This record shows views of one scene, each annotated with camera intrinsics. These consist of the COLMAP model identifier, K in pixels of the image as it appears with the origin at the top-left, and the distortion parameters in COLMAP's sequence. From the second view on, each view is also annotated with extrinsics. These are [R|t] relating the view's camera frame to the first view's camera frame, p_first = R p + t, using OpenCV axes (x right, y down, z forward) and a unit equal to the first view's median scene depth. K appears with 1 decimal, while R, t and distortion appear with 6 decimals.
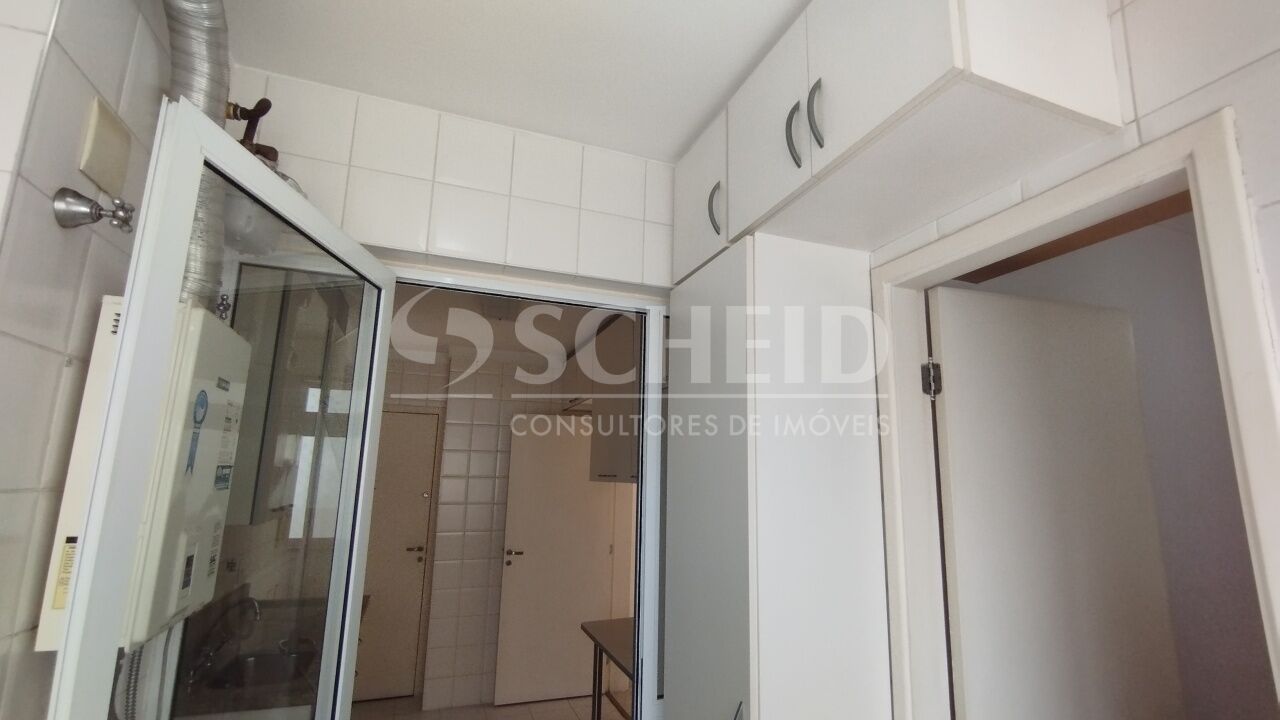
lens RADIAL K [[583.8, 0, 649.8], [0, 583.8, 364.1], [0, 0, 1]] dist [0.010209, -0.003211]
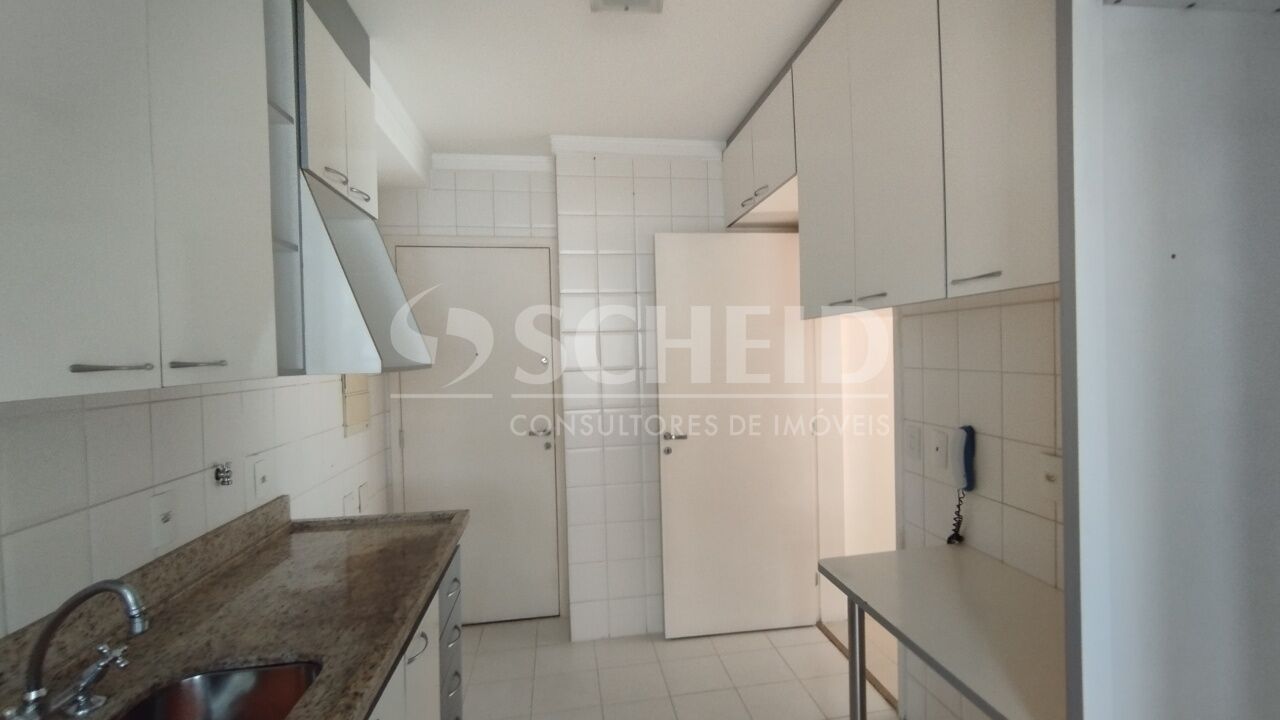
lens RADIAL K [[583.8, 0, 658.8], [0, 583.8, 364.3], [0, 0, 1]] dist [0.010209, -0.003211]
pose [[0.980194, -0.039700, -0.194018, -0.114285], [0.078960, 0.976806, 0.199036, 0.102761], [0.181616, -0.210413, 0.960595, 0.359006]]
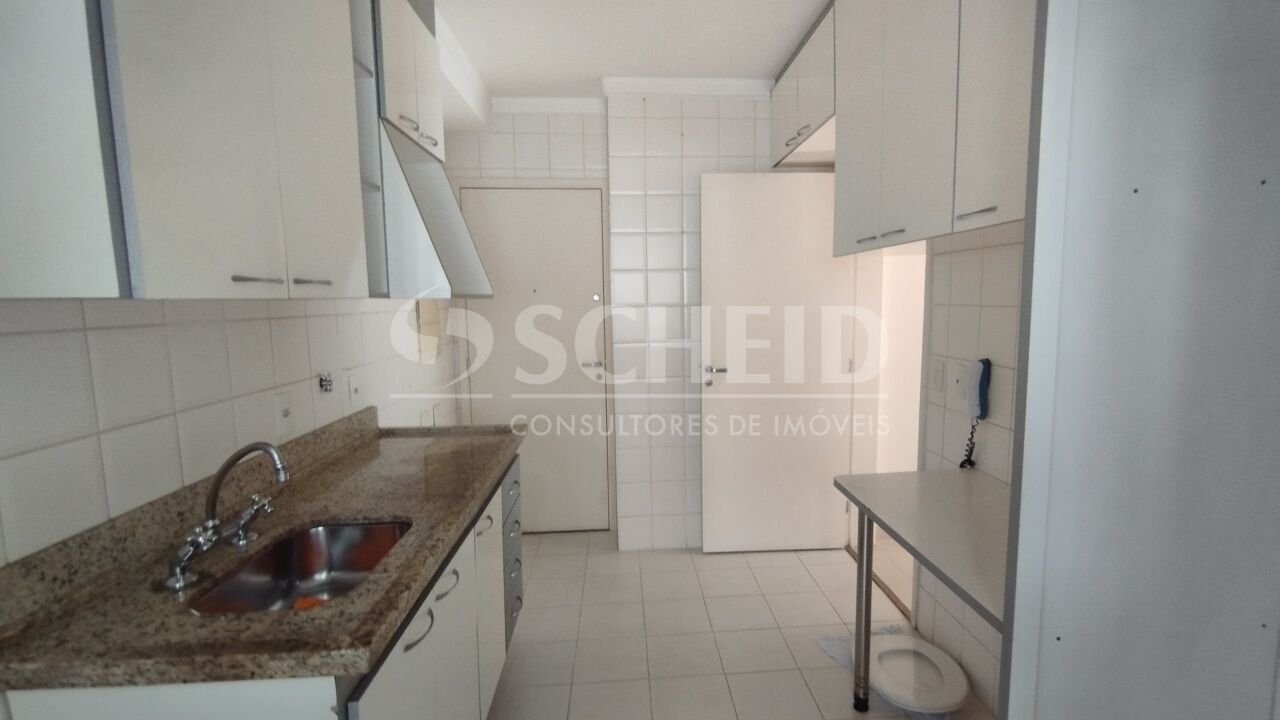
lens RADIAL K [[583.8, 0, 661.0], [0, 583.8, 365.1], [0, 0, 1]] dist [0.010209, -0.003211]
pose [[0.957644, 0.001950, -0.287947, -0.087886], [0.083098, 0.955562, 0.282837, 0.105727], [0.275702, -0.294785, 0.914926, 0.318285]]
